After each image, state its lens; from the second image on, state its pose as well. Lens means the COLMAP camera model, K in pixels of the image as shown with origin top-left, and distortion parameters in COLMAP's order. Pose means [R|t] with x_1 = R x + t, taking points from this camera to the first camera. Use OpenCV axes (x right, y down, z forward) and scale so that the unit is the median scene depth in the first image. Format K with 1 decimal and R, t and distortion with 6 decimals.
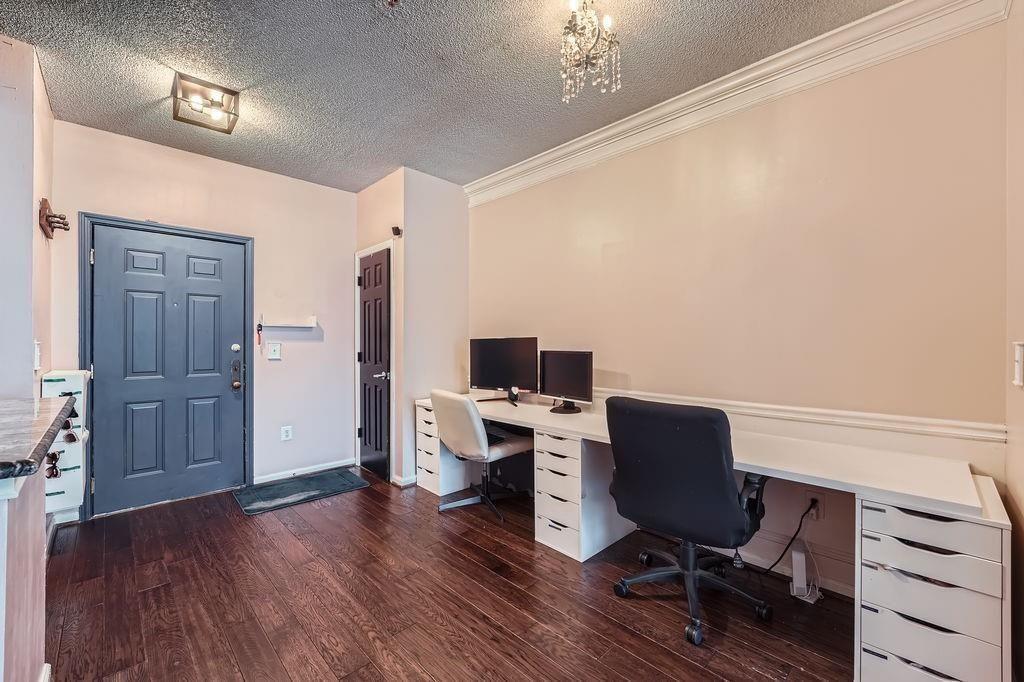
lens RADIAL K [[416.6, 0, 509.5], [0, 416.6, 341.8], [0, 0, 1]] dist [-0.015602, 0.002277]
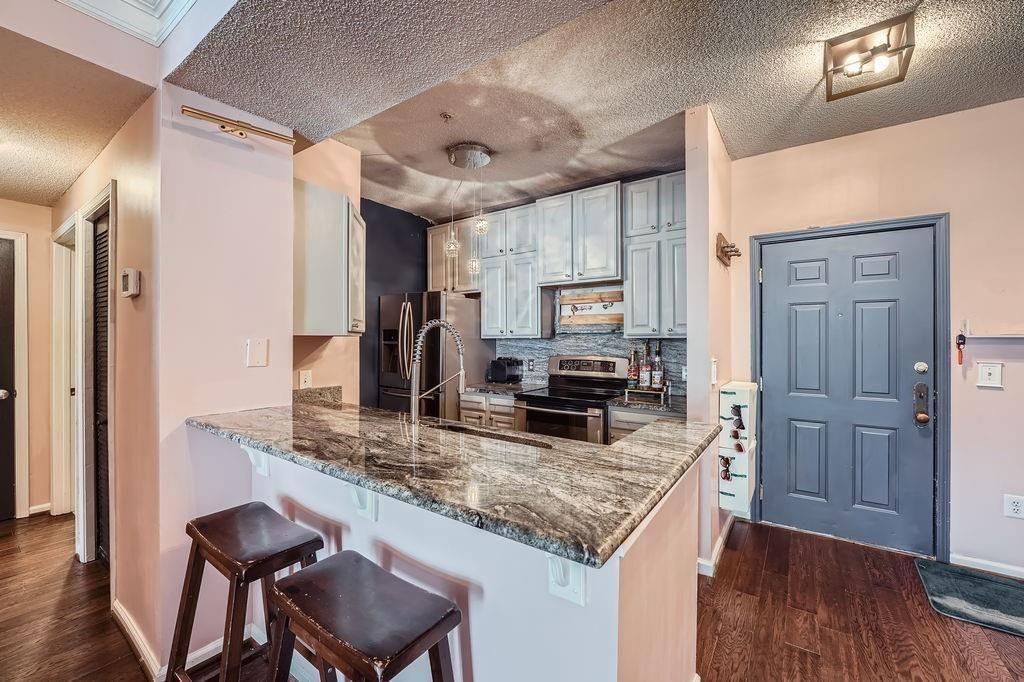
lens RADIAL K [[416.6, 0, 508.0], [0, 416.6, 338.2], [0, 0, 1]] dist [-0.015602, 0.002277]
pose [[0.184946, -0.007408, -0.982721, -0.083425], [-0.003073, 0.999962, -0.008117, -0.033786], [0.982744, 0.004521, 0.184917, 0.153970]]
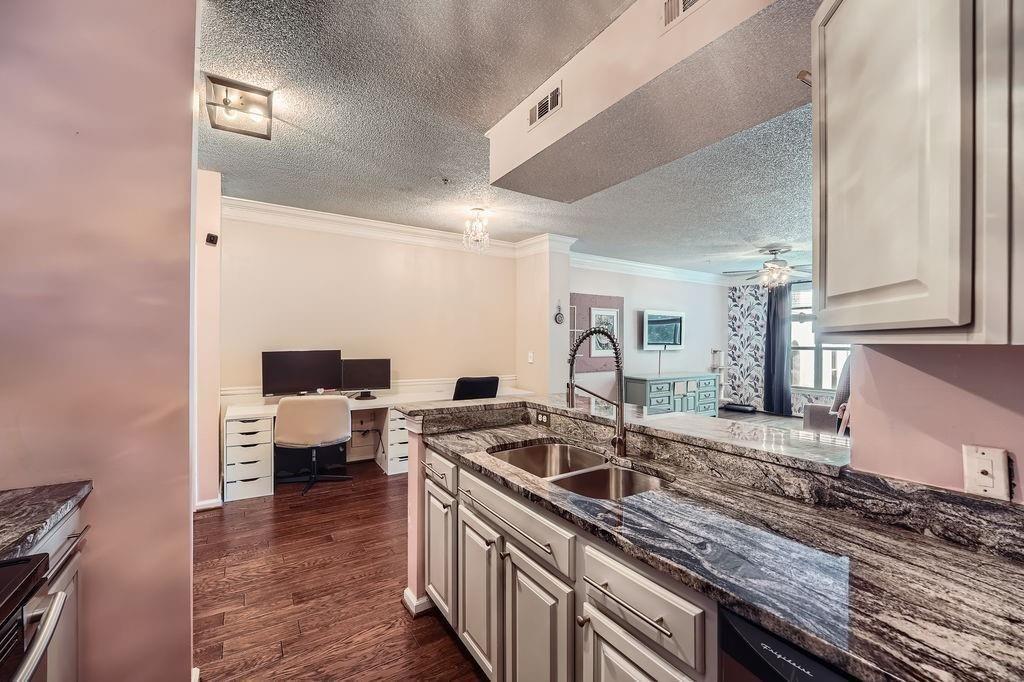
lens RADIAL K [[416.6, 0, 509.8], [0, 416.6, 343.9], [0, 0, 1]] dist [-0.015602, 0.002277]
pose [[0.199318, -0.004281, 0.979926, -1.256078], [-0.003994, 0.999979, 0.005181, -0.042954], [-0.979927, -0.004946, 0.199297, 0.178509]]
